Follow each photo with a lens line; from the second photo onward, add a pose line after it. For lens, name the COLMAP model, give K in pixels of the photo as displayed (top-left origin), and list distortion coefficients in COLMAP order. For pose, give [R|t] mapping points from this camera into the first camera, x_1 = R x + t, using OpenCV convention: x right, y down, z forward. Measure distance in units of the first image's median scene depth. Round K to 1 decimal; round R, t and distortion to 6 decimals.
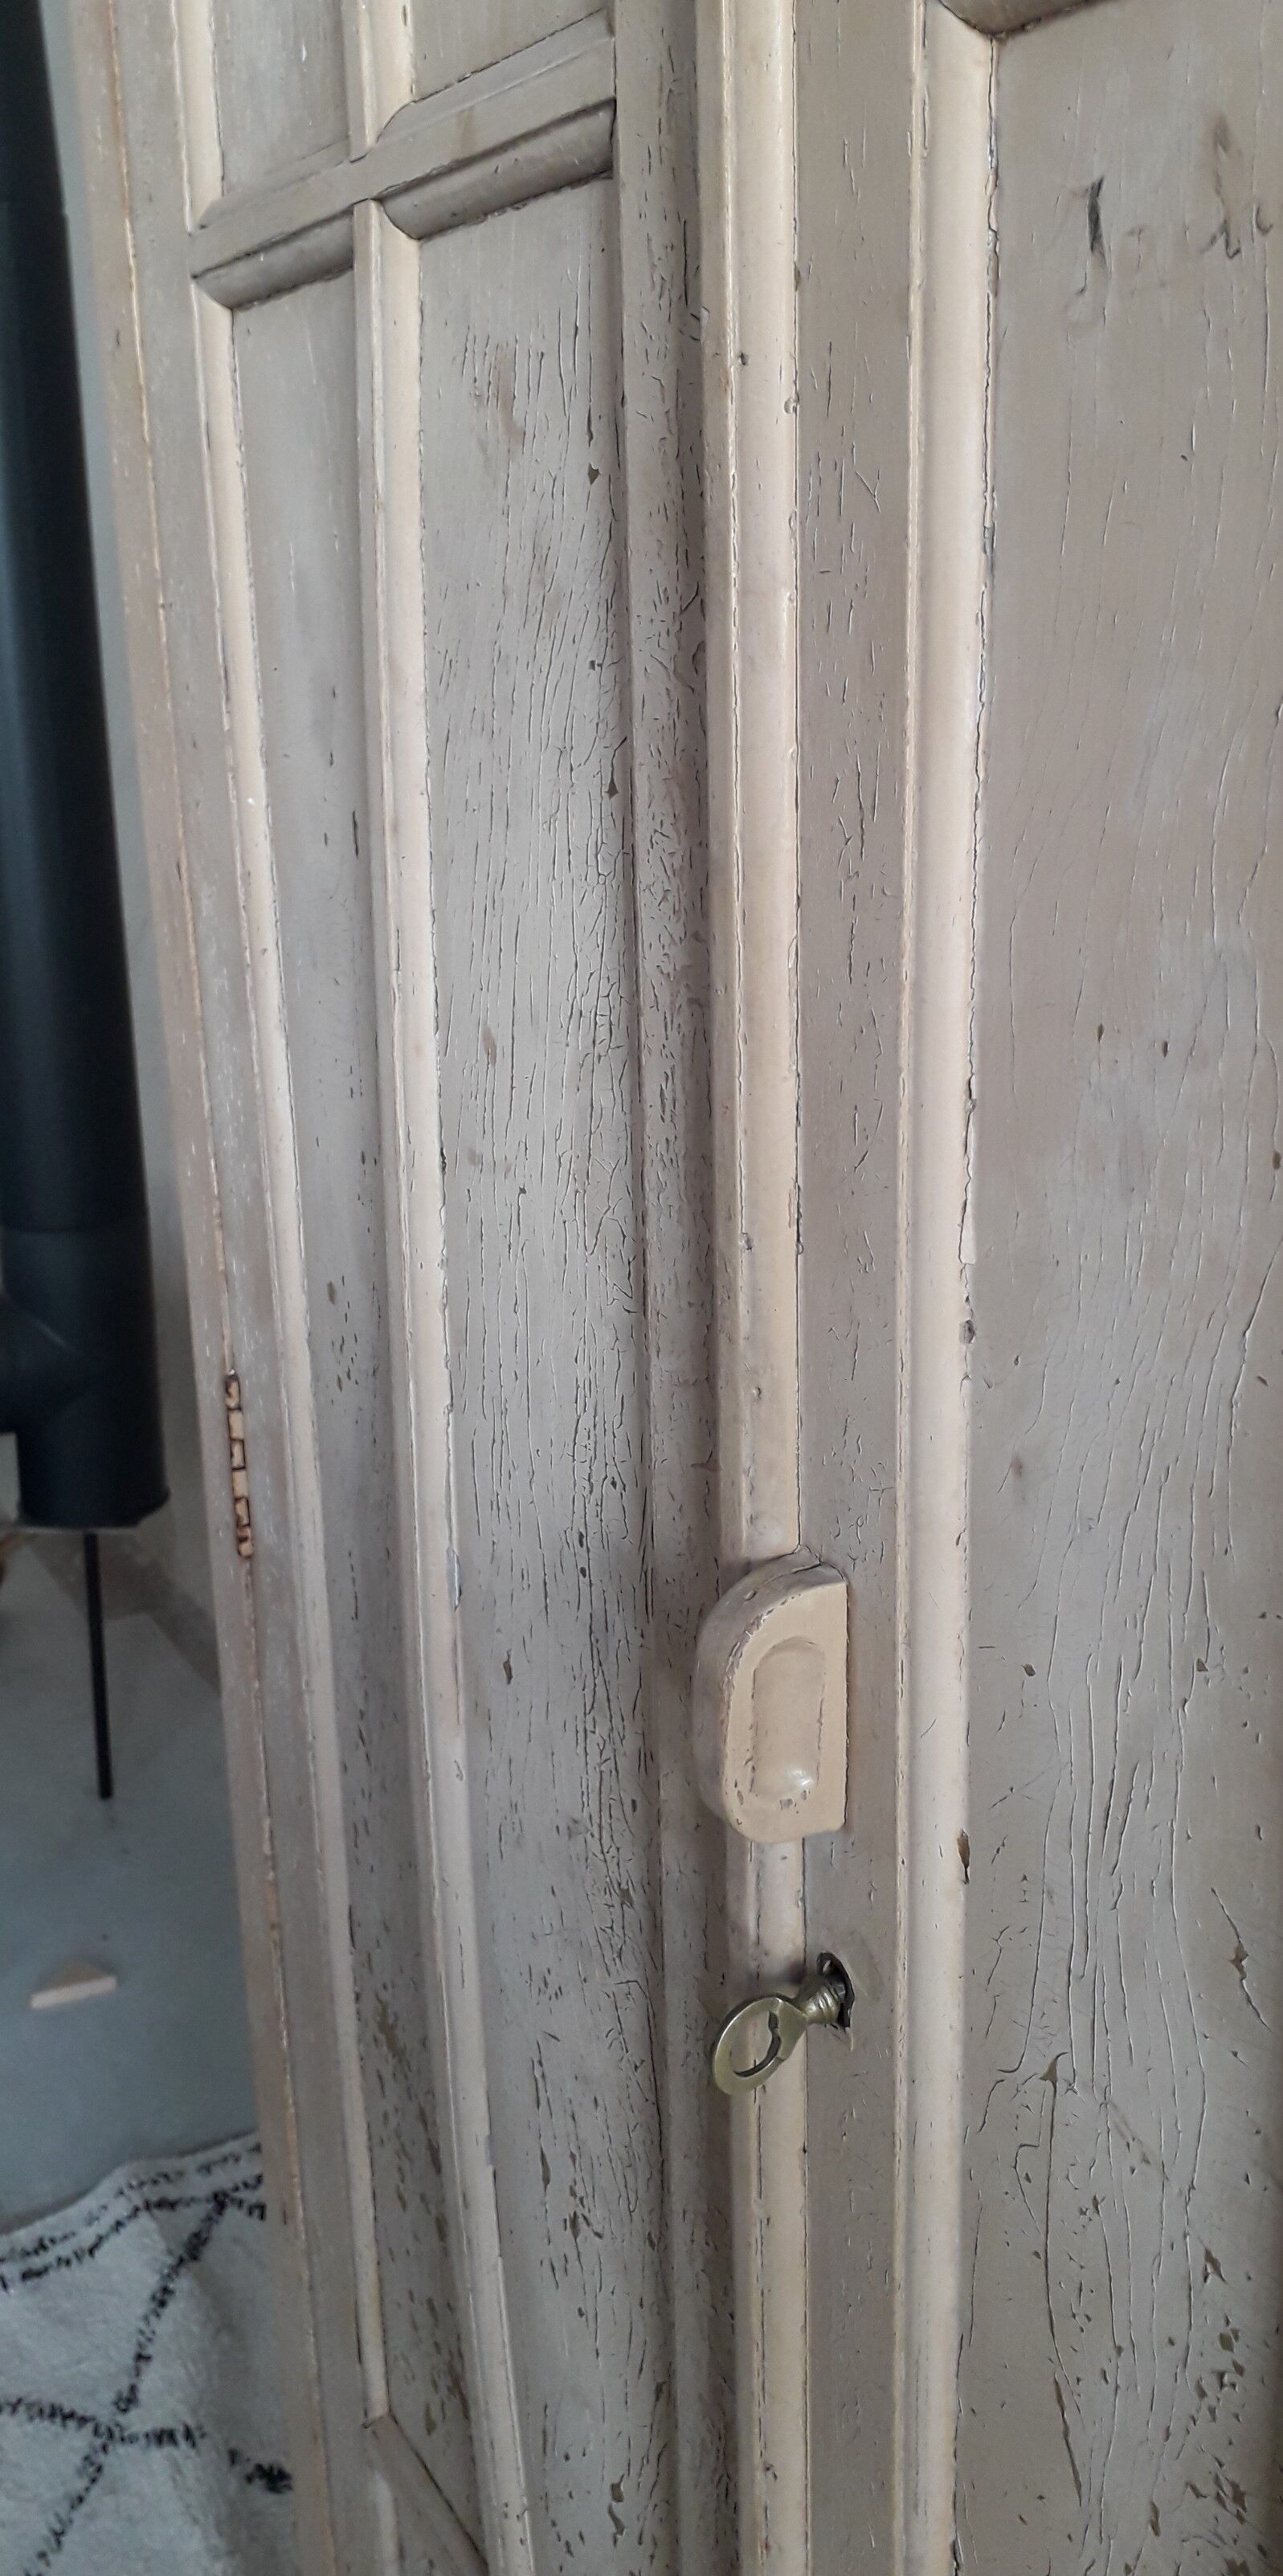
lens RADIAL K [[2125.2, 0, 643.0], [0, 2125.2, 1246.3], [0, 0, 1]] dist [0.057847, -0.113949]
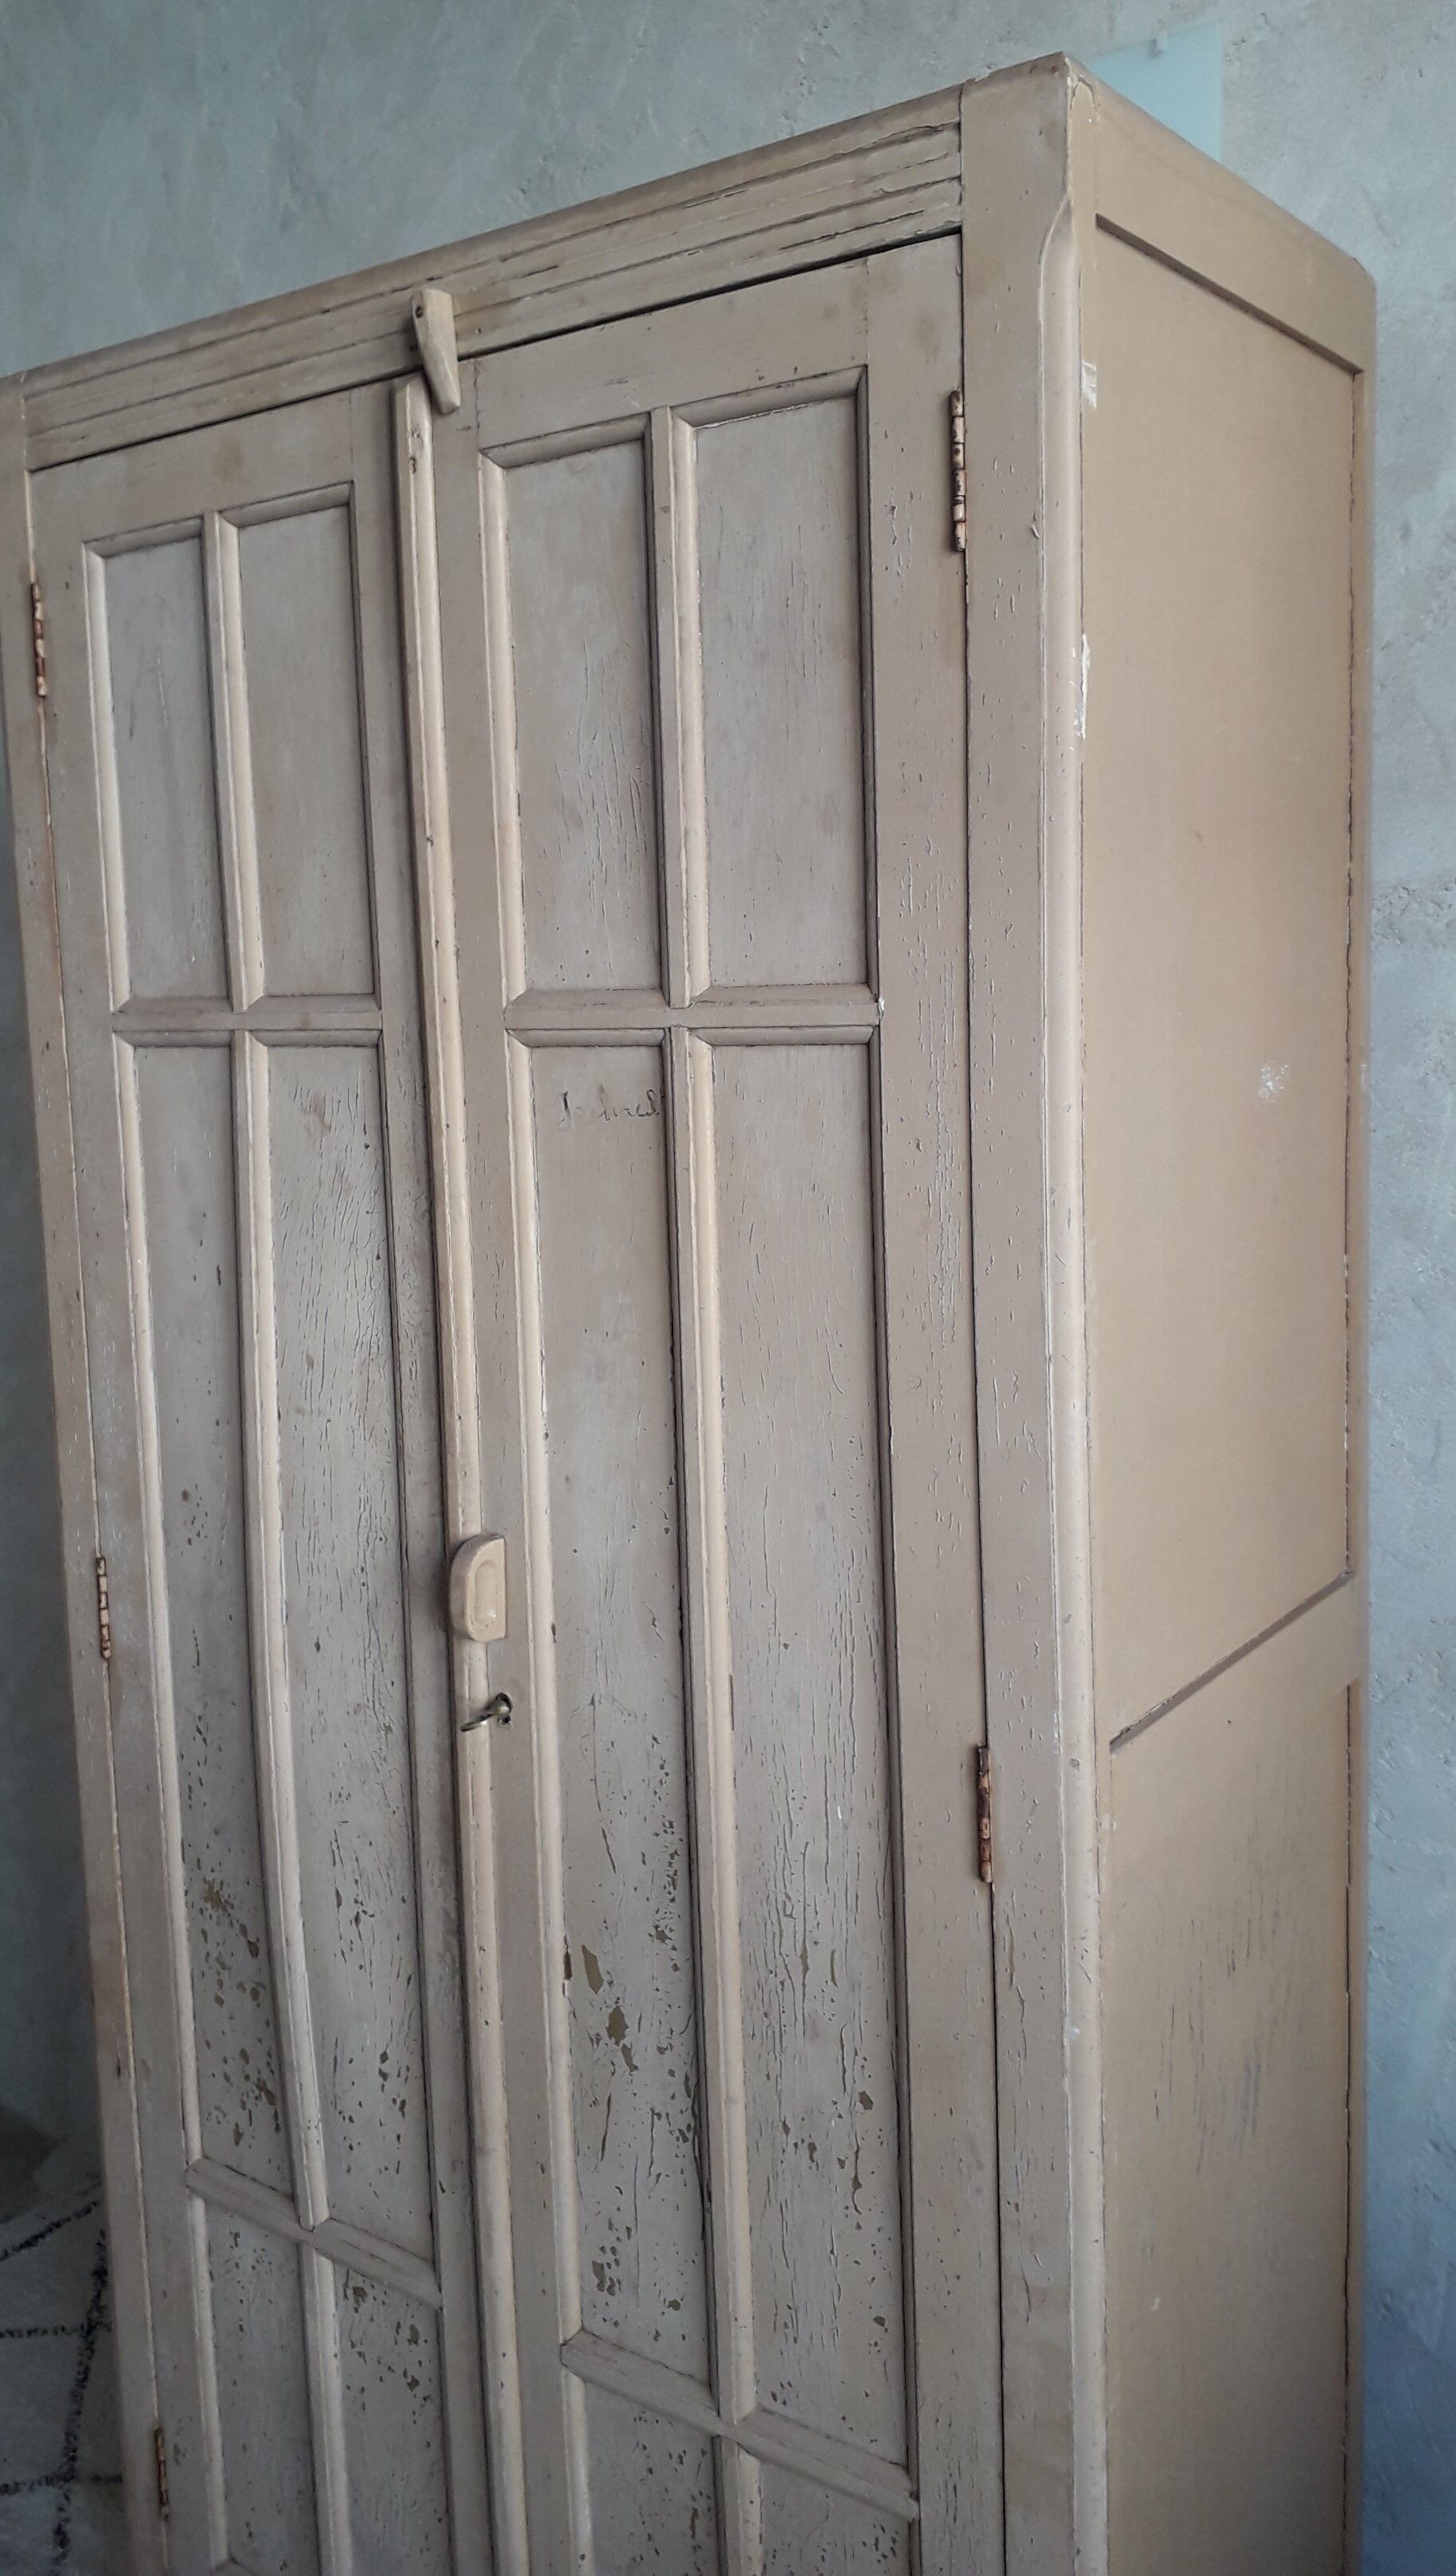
lens RADIAL K [[2054.5, 0, 732.1], [0, 2054.5, 1216.0], [0, 0, 1]] dist [0.139632, -0.320544]
pose [[0.923509, -0.045597, 0.380856, -0.562425], [0.112716, 0.981332, -0.155828, 0.176002], [-0.366641, 0.186837, 0.911409, -1.451179]]
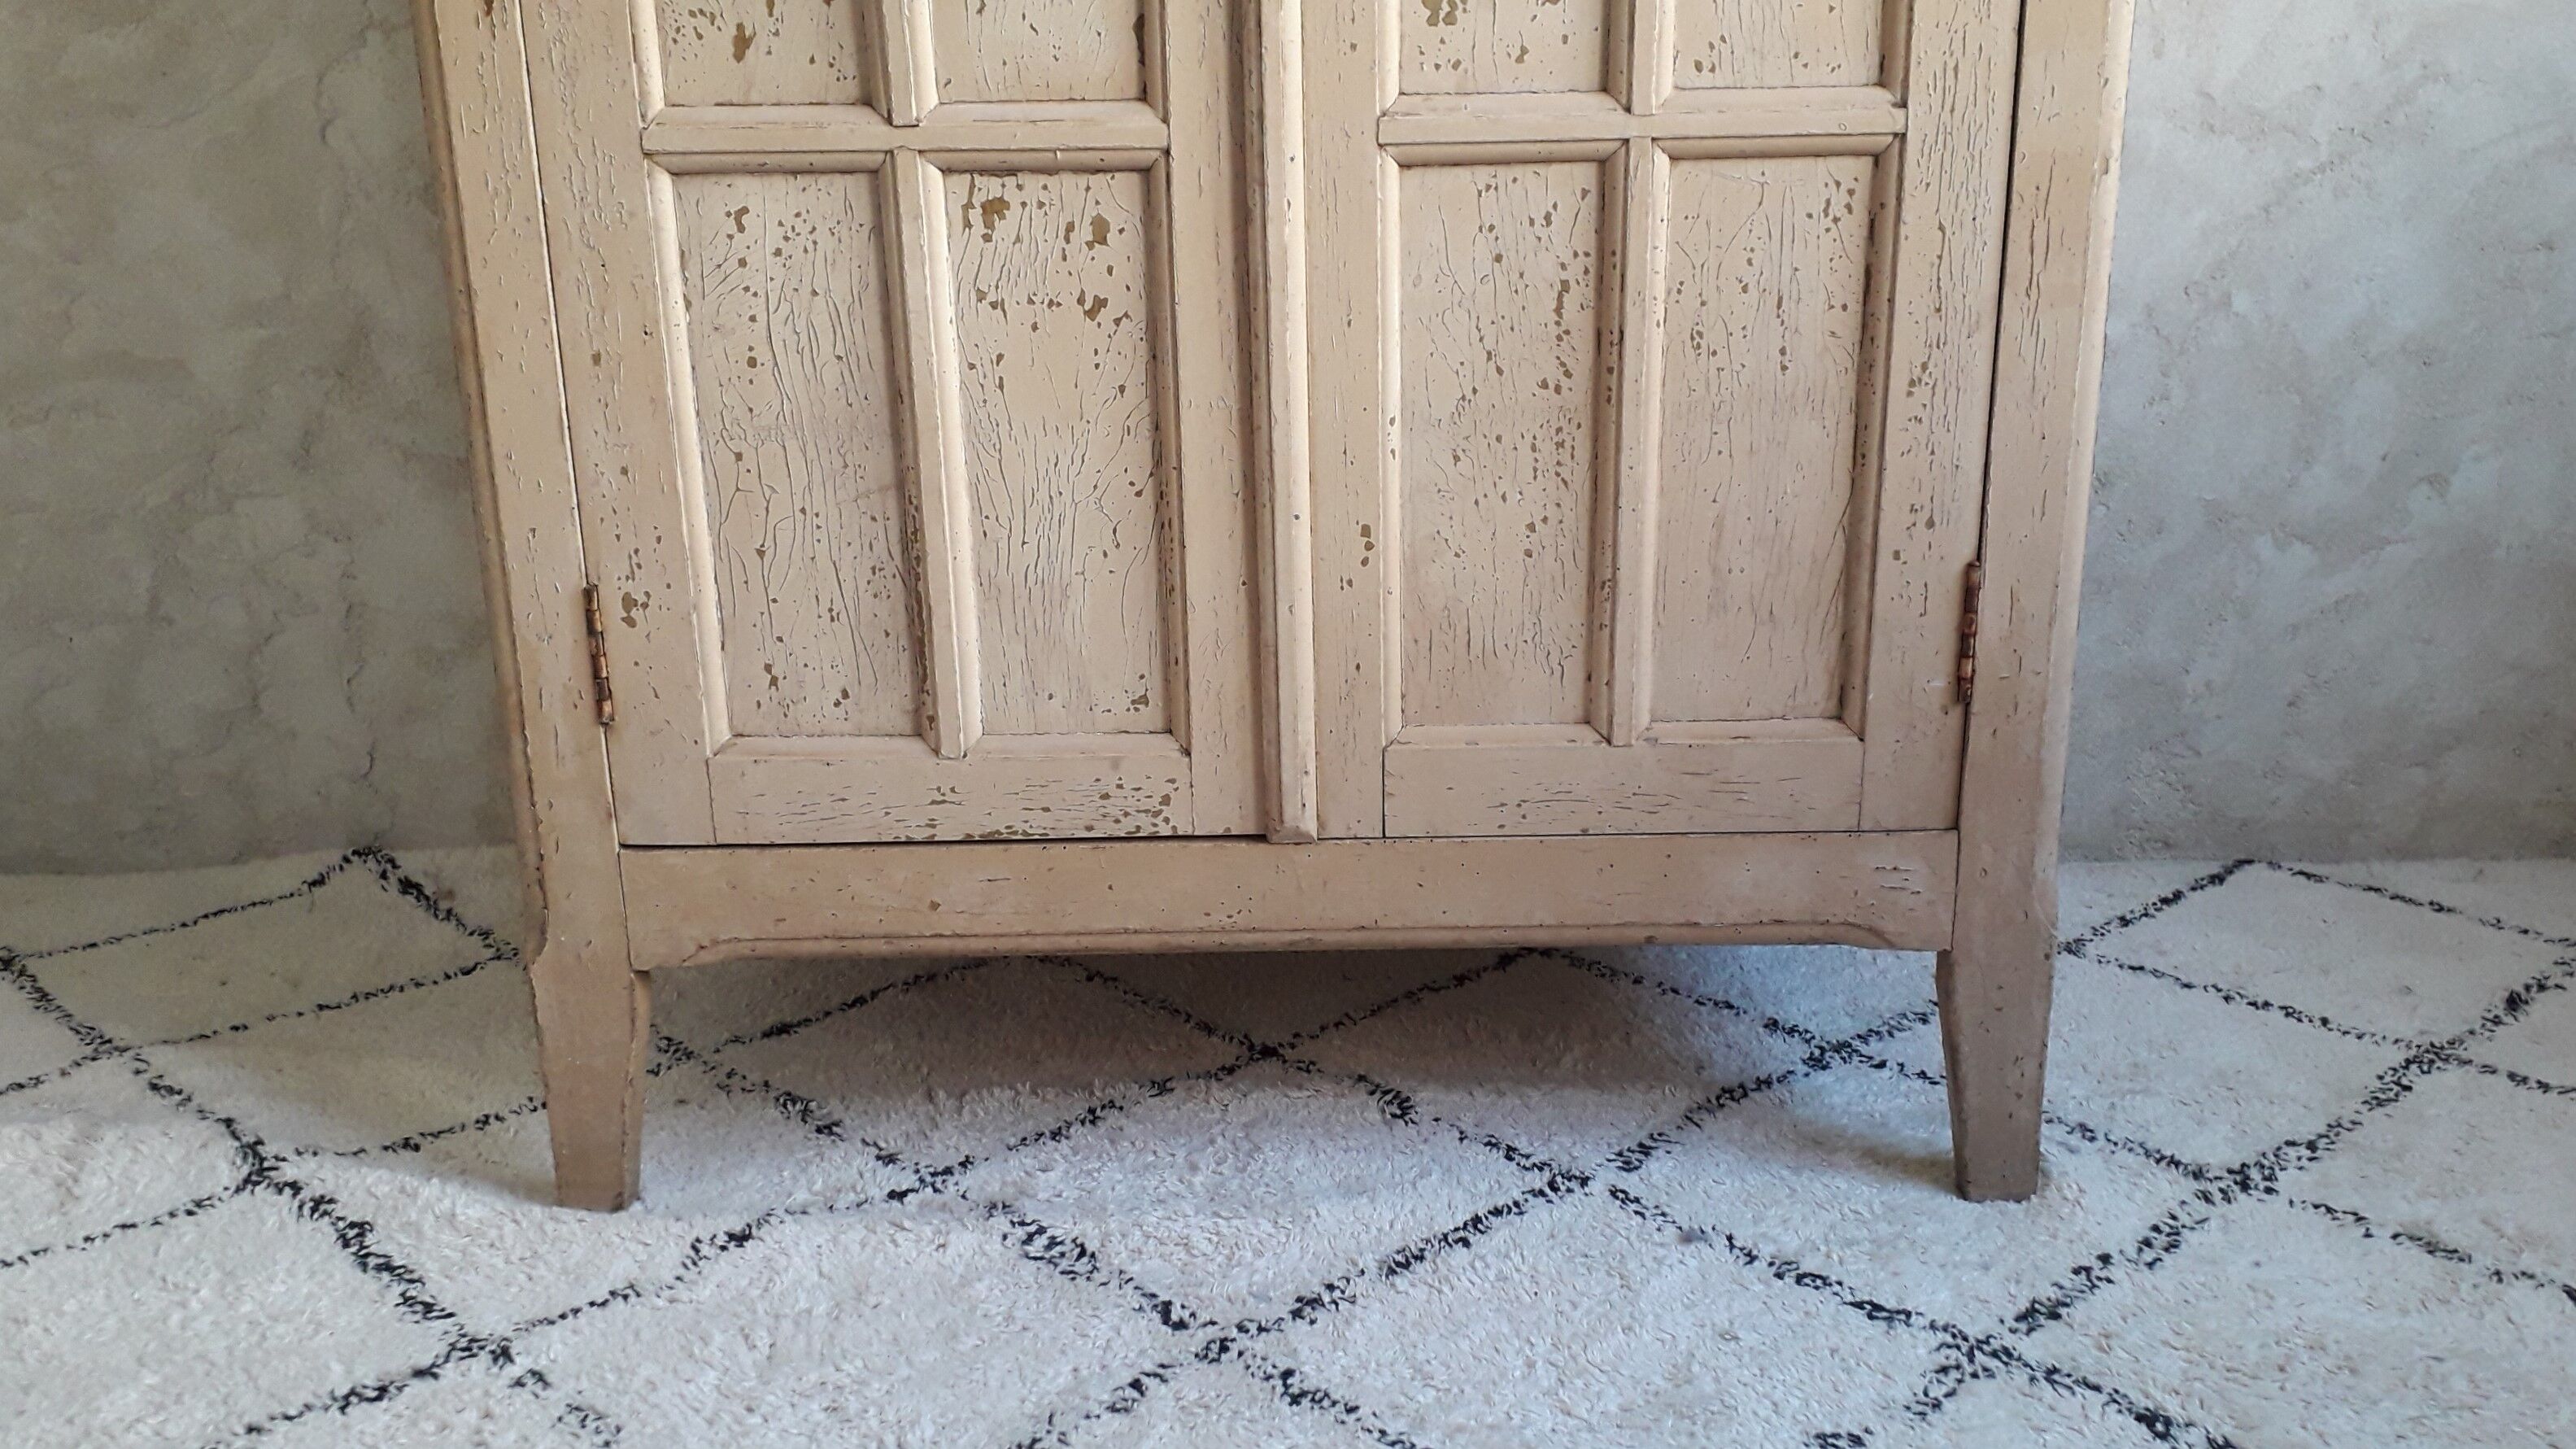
lens RADIAL K [[2124.5, 0, 1314.7], [0, 2124.5, 724.2], [0, 0, 1]] dist [0.057959, -0.087877]
pose [[0.544965, -0.215014, 0.810421, -1.611577], [0.238908, 0.966313, 0.095721, 1.428009], [-0.803702, 0.141451, 0.577975, 0.133950]]
